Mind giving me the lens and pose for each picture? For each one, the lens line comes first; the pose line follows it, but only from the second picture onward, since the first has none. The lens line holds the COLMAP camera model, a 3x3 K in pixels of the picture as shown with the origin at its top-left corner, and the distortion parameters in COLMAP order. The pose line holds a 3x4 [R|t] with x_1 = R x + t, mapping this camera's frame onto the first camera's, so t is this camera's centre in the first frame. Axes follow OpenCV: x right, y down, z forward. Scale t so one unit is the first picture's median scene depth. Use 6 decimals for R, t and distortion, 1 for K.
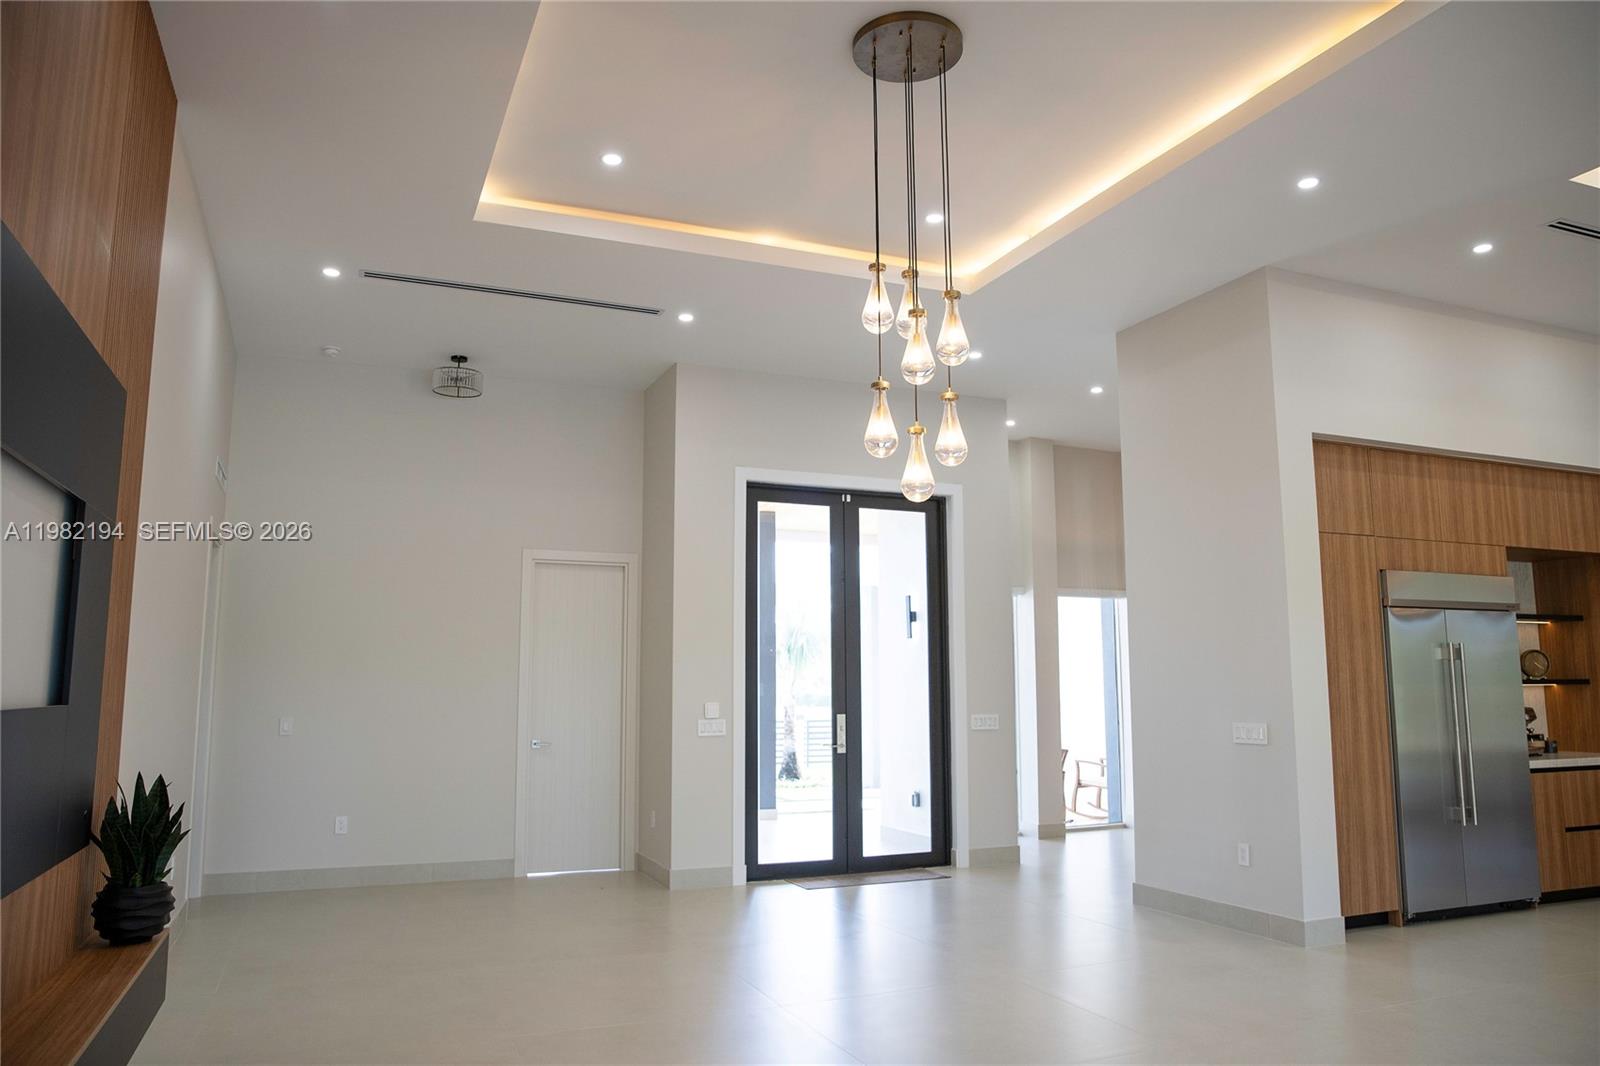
lens RADIAL K [[1112.9, 0, 787.3], [0, 1112.9, 536.1], [0, 0, 1]] dist [-0.093637, 0.064052]
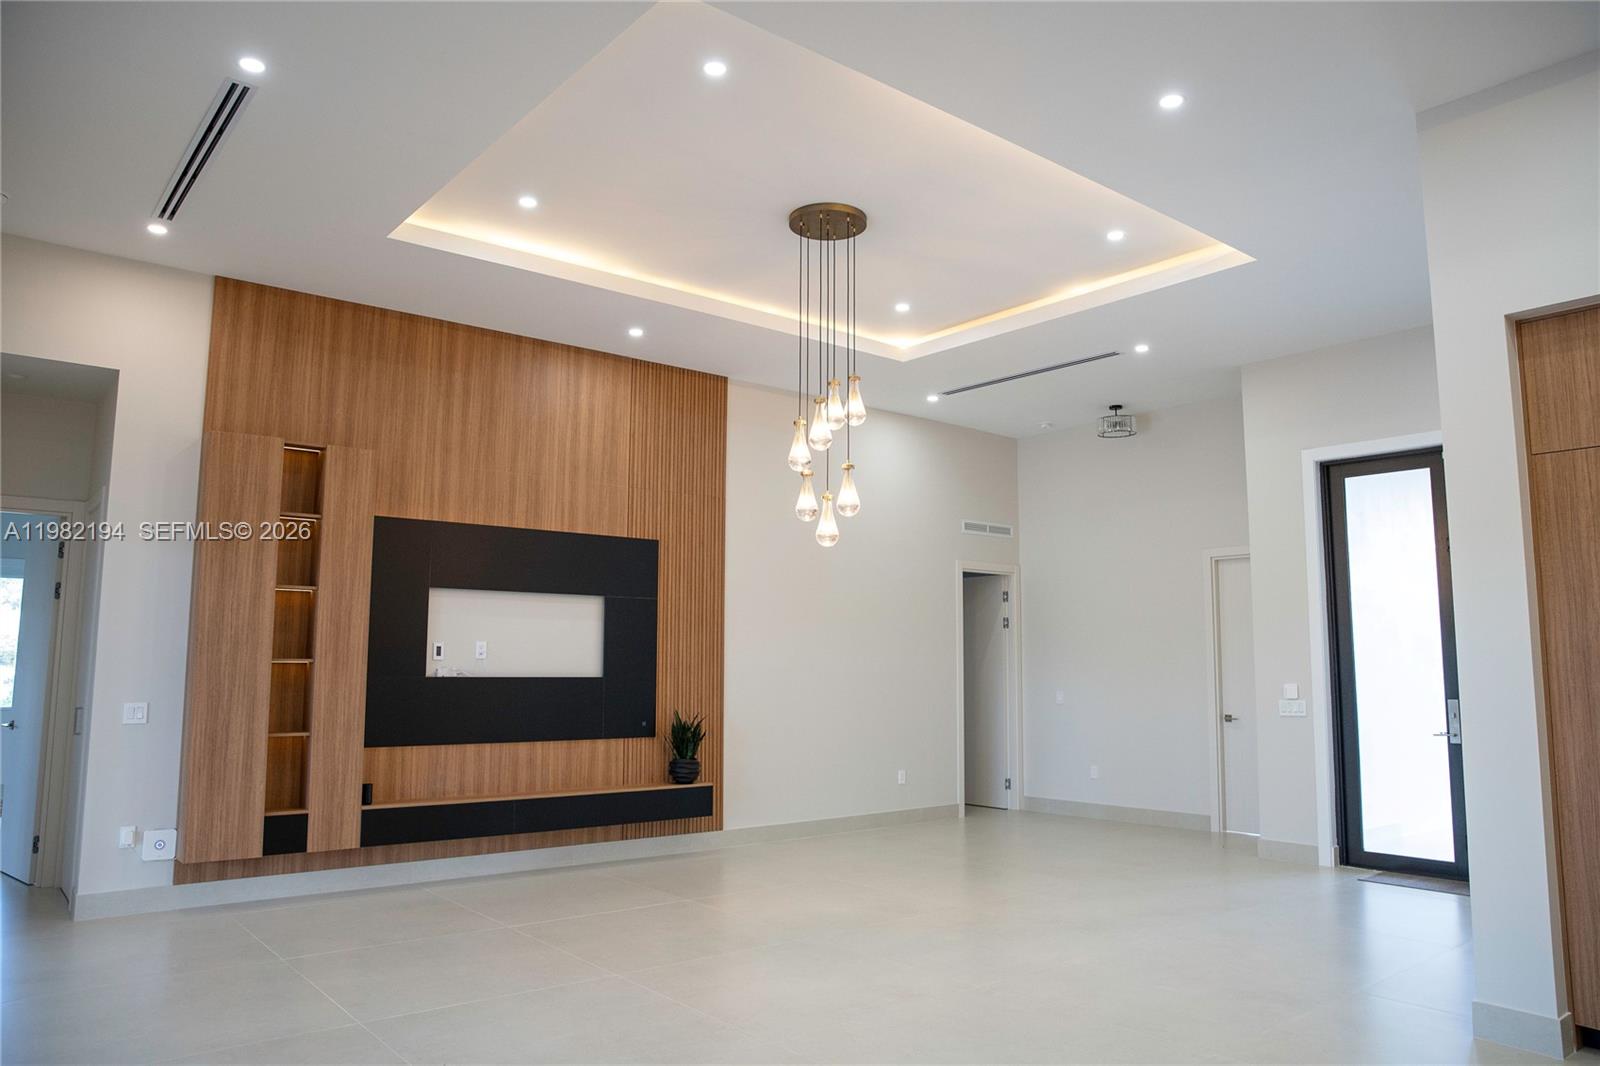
lens RADIAL K [[1112.9, 0, 795.1], [0, 1112.9, 529.6], [0, 0, 1]] dist [-0.093637, 0.064052]
pose [[0.279418, -0.112337, -0.953575, 0.796267], [0.124748, 0.988962, -0.079953, 0.031733], [0.952031, -0.096616, 0.290347, 0.279329]]
